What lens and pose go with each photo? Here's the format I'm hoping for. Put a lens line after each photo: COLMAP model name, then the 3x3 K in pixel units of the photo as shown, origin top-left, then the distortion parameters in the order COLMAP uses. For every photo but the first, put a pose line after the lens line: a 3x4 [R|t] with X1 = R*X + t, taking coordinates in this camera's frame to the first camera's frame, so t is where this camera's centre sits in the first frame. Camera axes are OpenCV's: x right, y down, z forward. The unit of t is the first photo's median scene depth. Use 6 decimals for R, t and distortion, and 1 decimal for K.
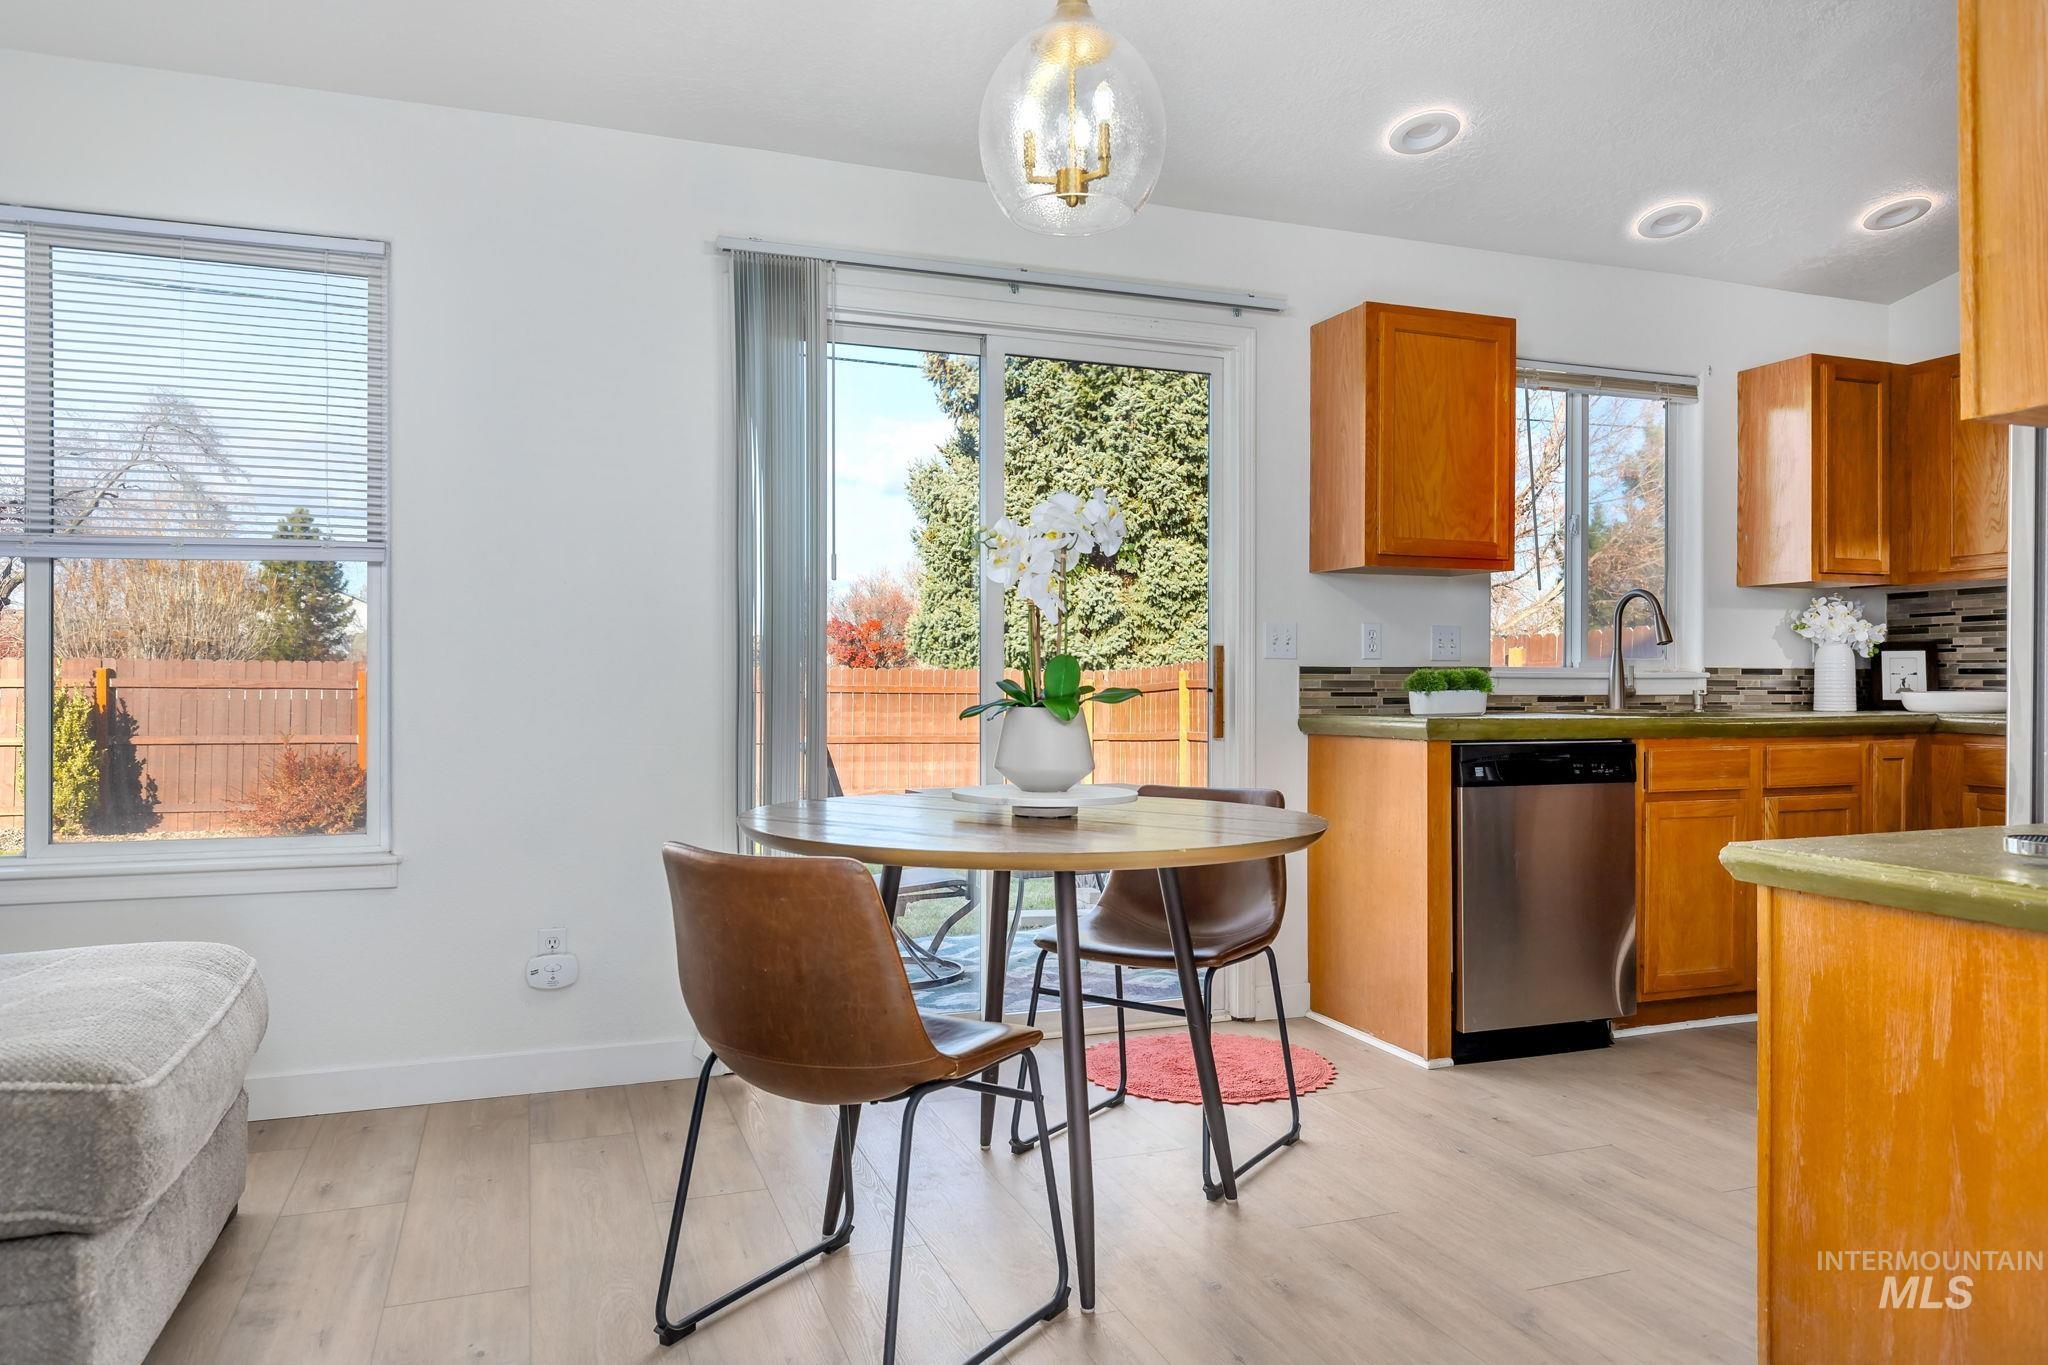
lens RADIAL K [[1347.4, 0, 1024.0], [0, 1347.4, 682.5], [0, 0, 1]] dist [-0.002056, -0.002461]
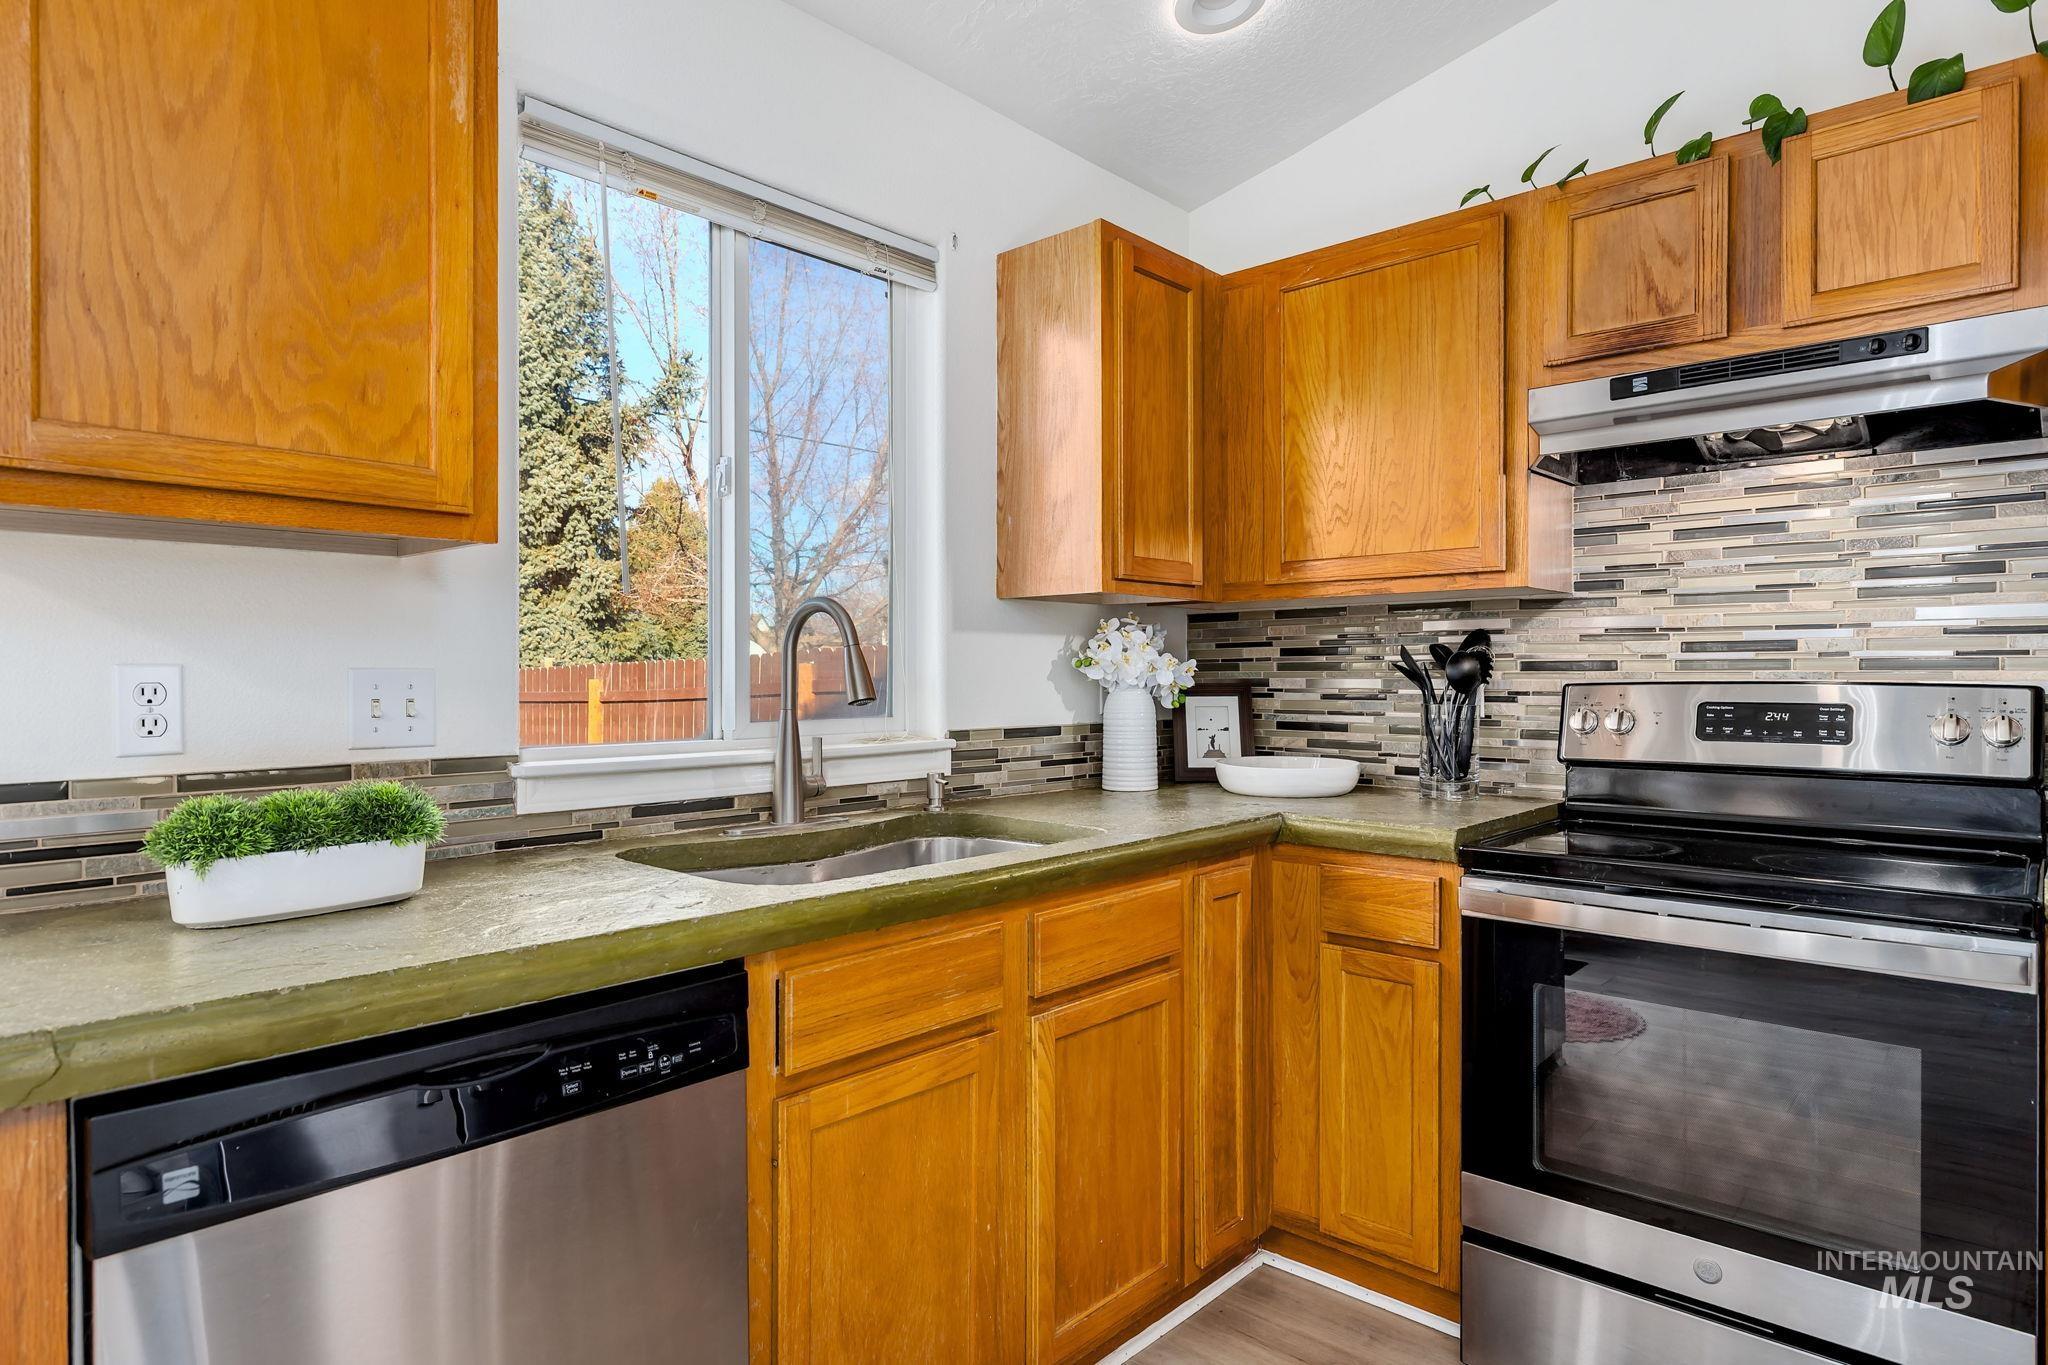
lens RADIAL K [[1162.8, 0, 1024.0], [0, 1162.8, 682.5], [0, 0, 1]] dist [-0.000119, -0.000840]
pose [[0.886407, -0.006418, 0.462863, 0.314136], [0.004486, 0.999976, 0.005274, -0.037755], [-0.462886, -0.002598, 0.886414, 0.557367]]
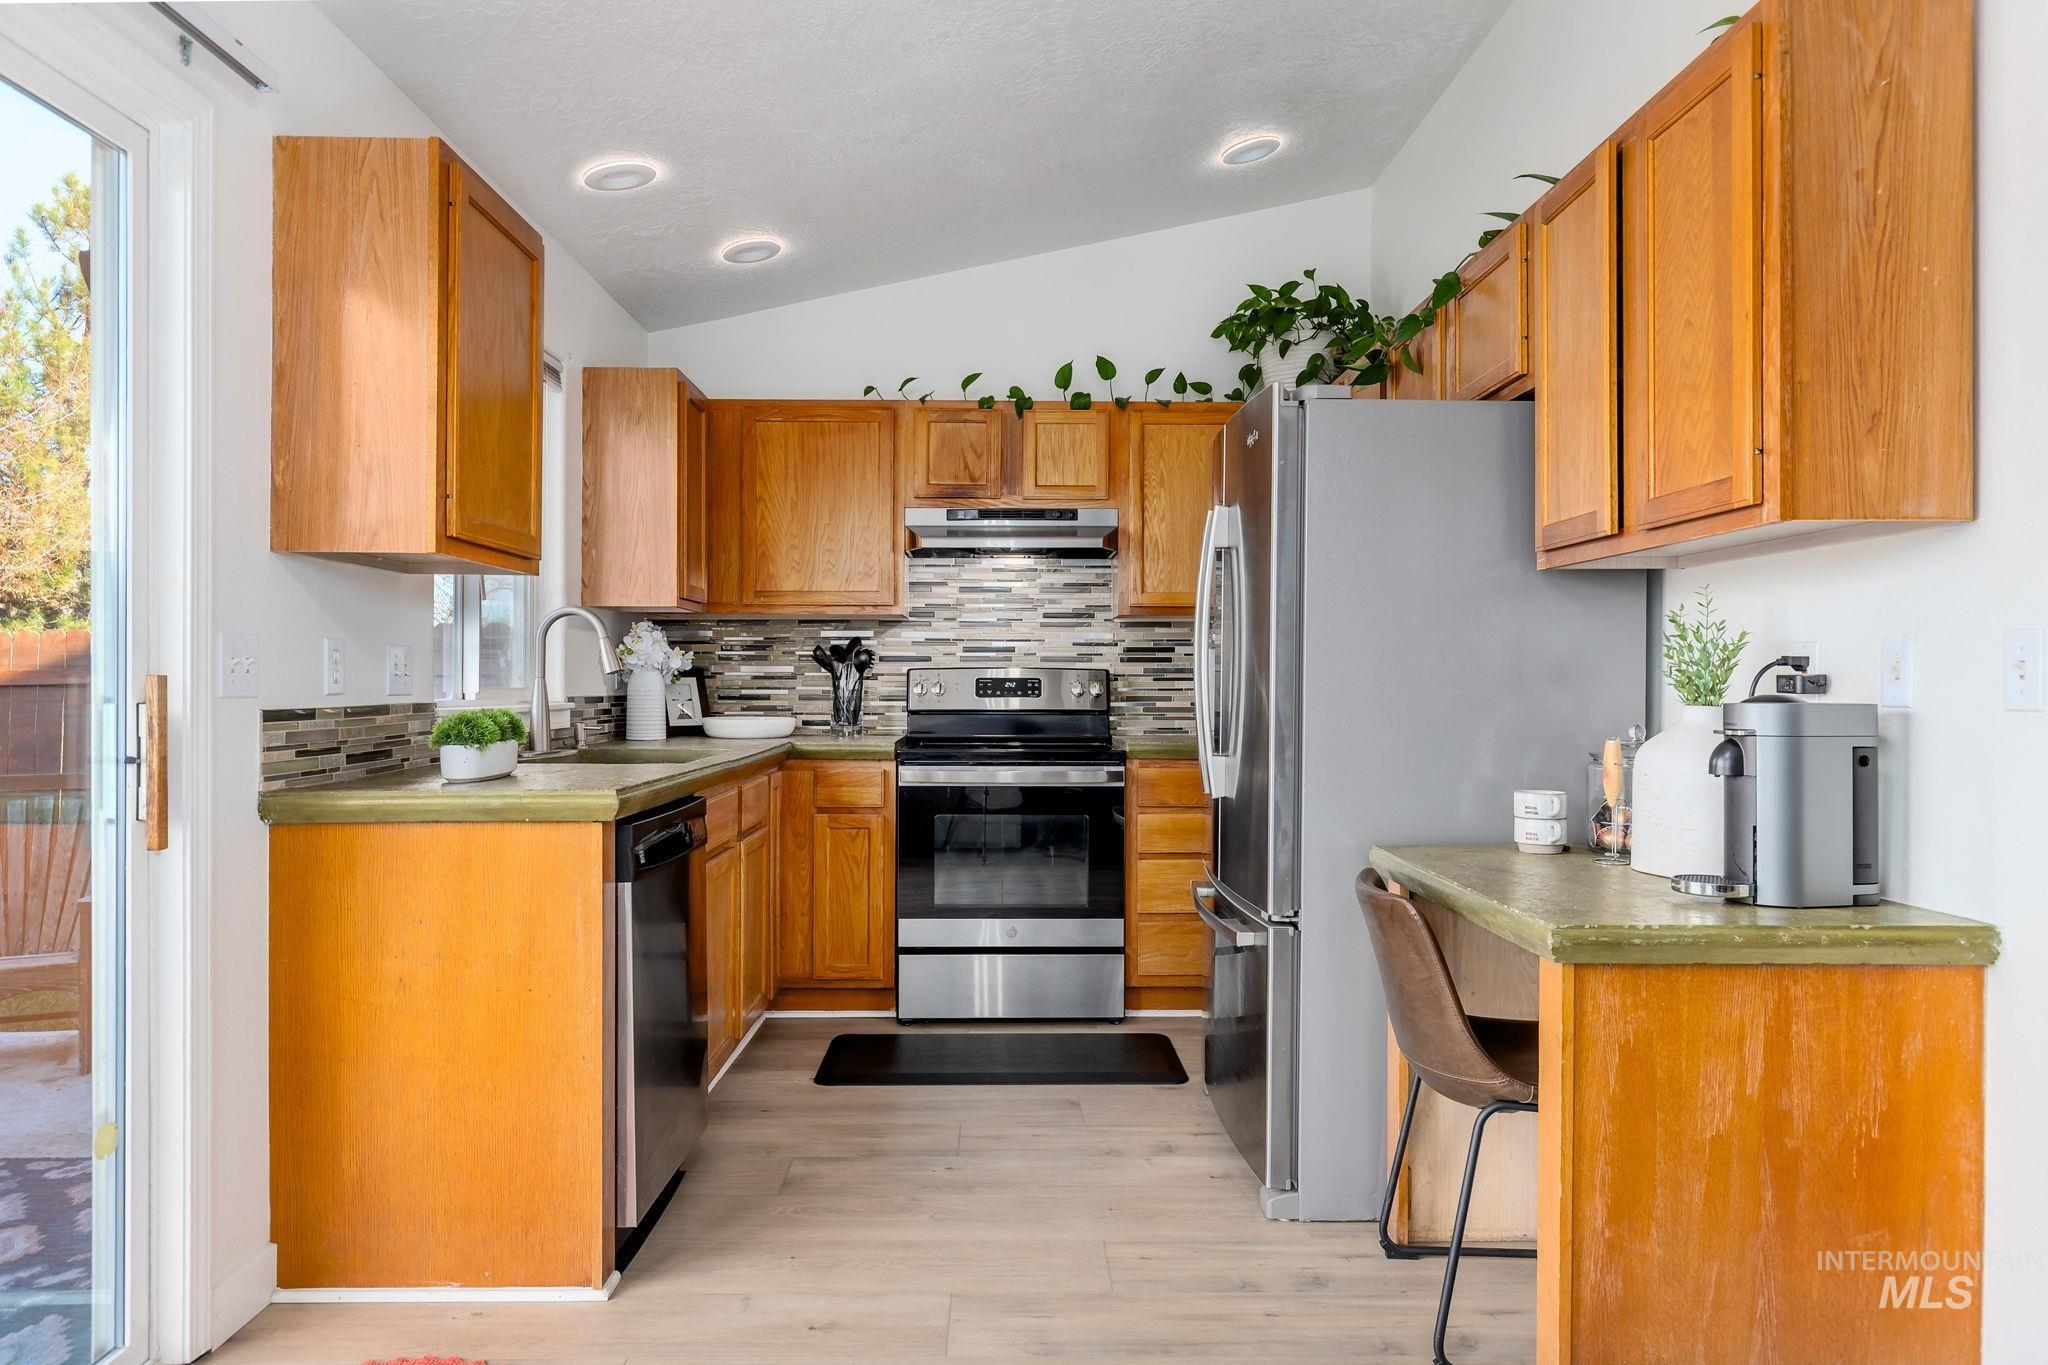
lens RADIAL K [[1299.0, 0, 1024.0], [0, 1299.0, 682.5], [0, 0, 1]] dist [0.001308, 0.000024]
pose [[0.333802, -0.001437, 0.942642, -0.204380], [-0.000207, 0.999999, 0.001598, -0.023309], [-0.942643, -0.000729, 0.333801, 0.467734]]
